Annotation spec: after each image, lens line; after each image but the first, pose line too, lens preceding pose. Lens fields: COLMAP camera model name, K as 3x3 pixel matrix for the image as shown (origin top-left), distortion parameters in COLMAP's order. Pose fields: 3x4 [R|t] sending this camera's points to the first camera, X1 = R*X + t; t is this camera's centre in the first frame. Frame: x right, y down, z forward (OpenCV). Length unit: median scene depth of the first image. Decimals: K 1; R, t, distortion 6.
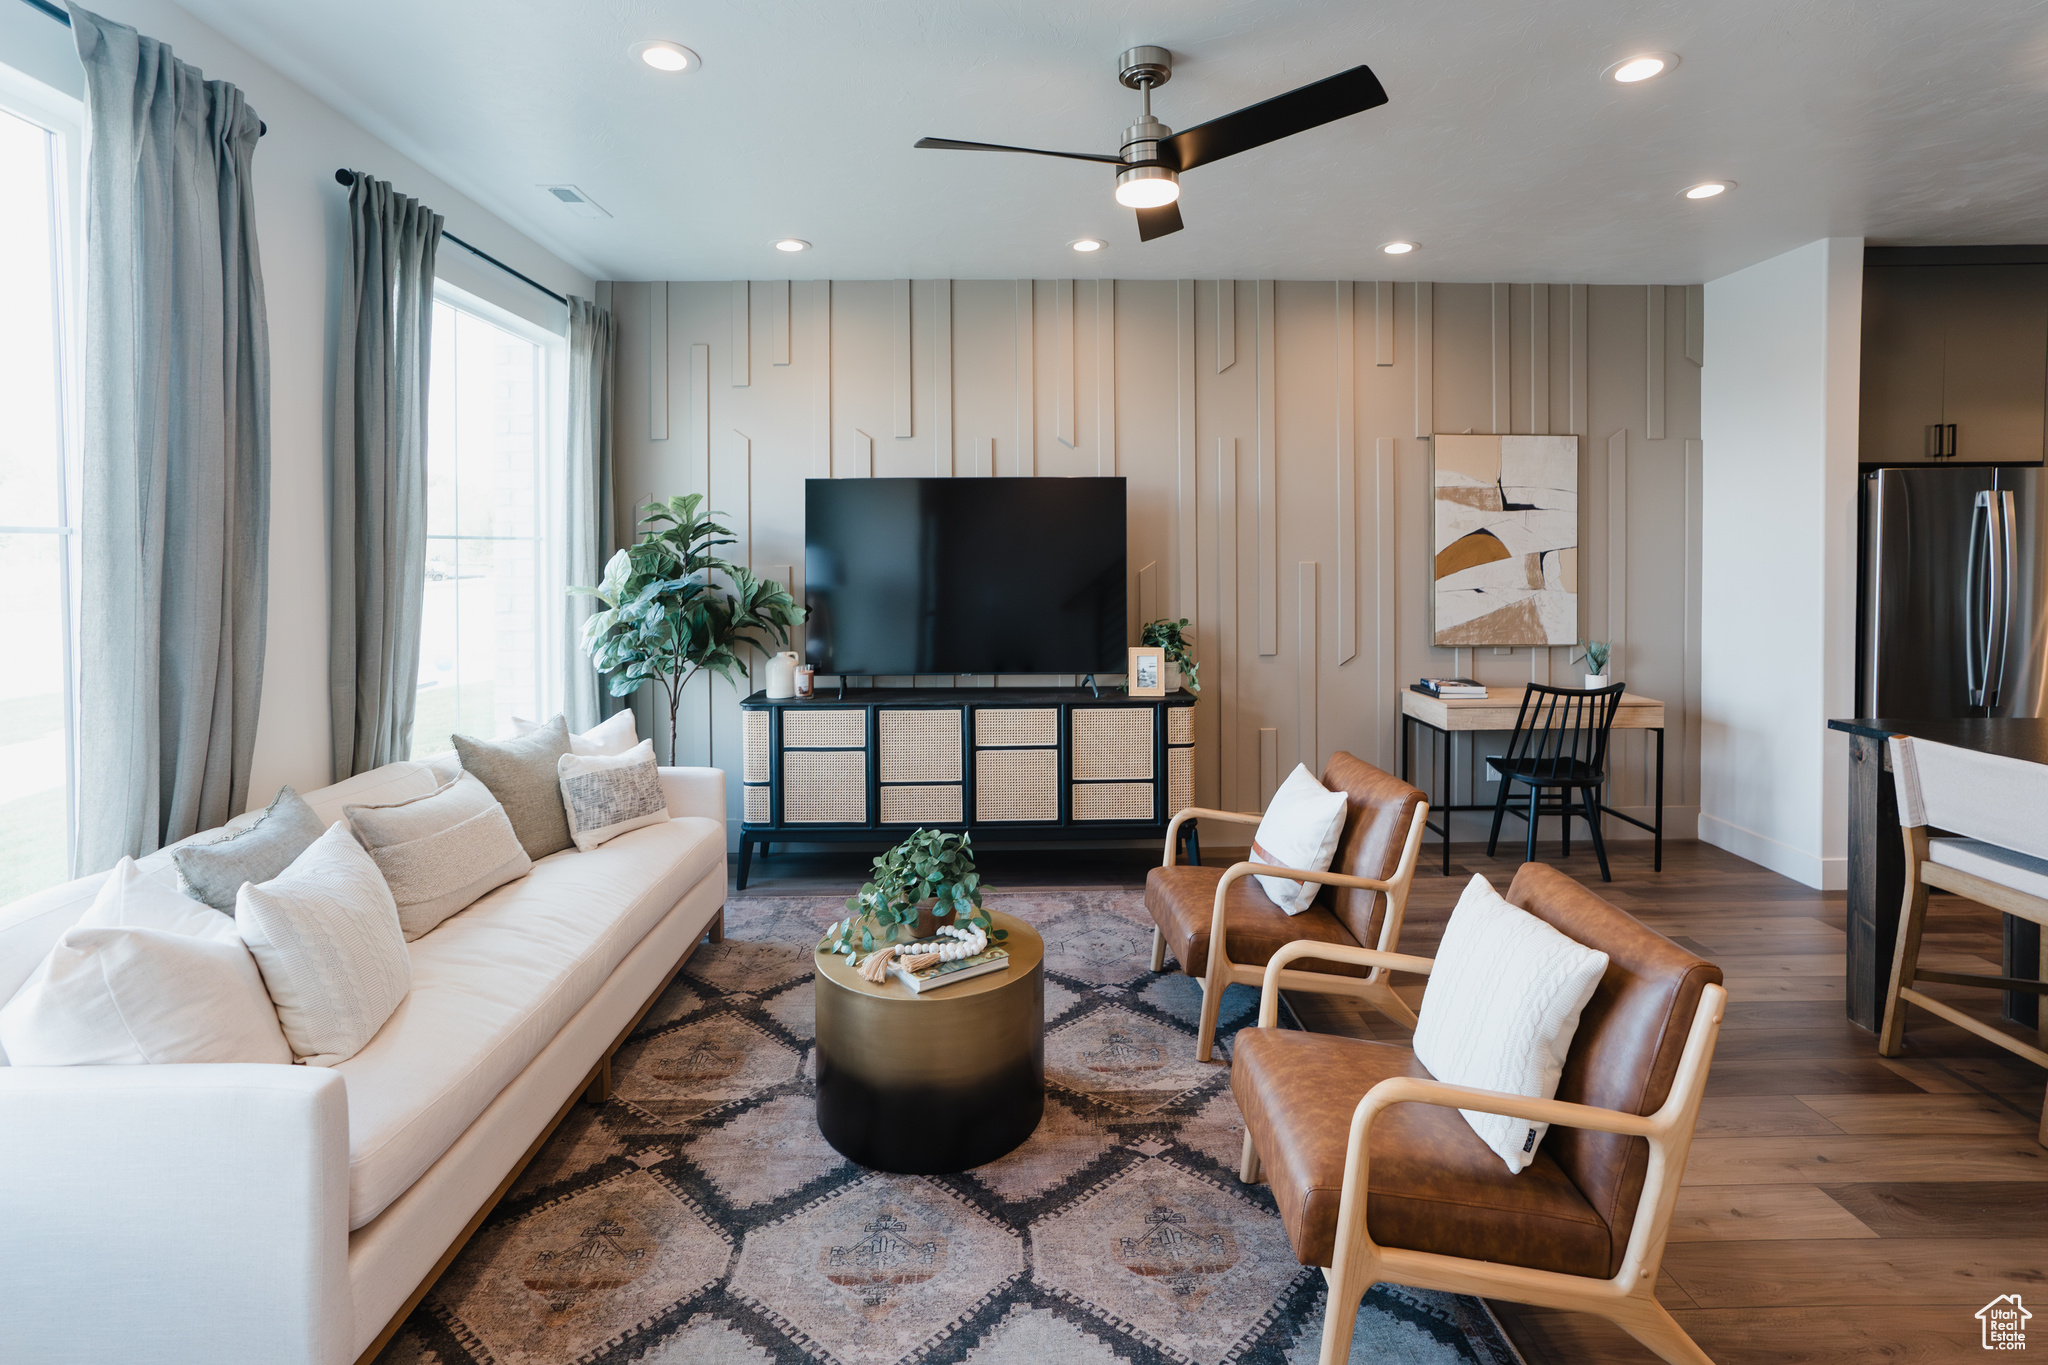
lens RADIAL K [[1039.4, 0, 1023.5], [0, 1039.4, 574.5], [0, 0, 1]] dist [-0.039117, 0.032712]
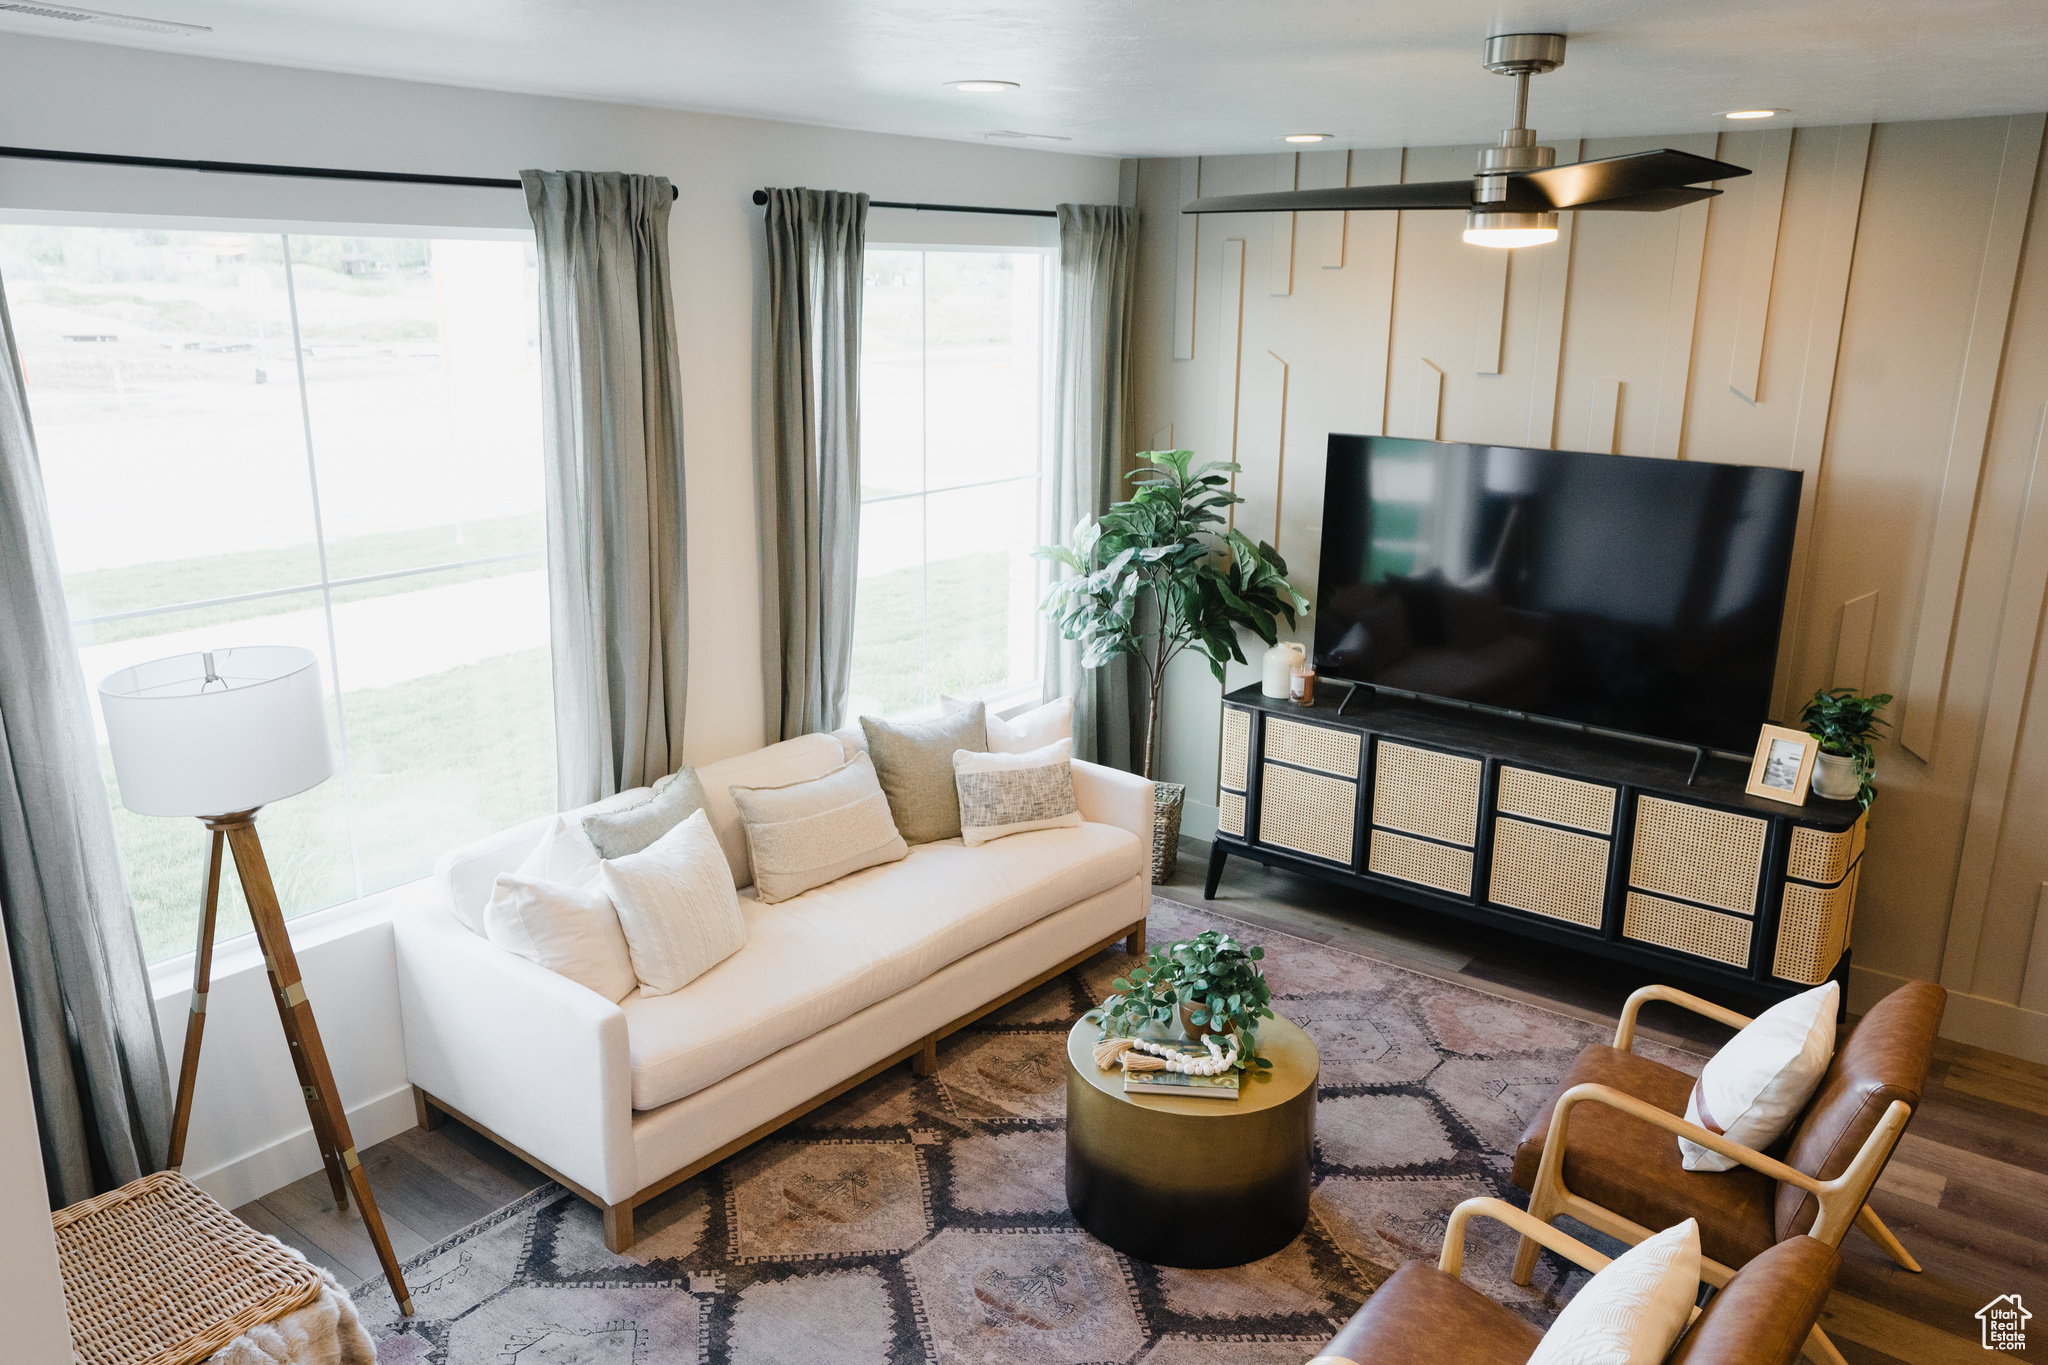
lens RADIAL K [[1608.3, 0, 1024.4], [0, 1608.3, 781.7], [0, 0, 1]] dist [0.071374, -0.000031]
pose [[0.772963, 0.243811, -0.585734, 0.628460], [-0.057212, 0.946238, 0.318372, -0.354523], [0.631866, -0.212579, 0.745356, -0.163919]]
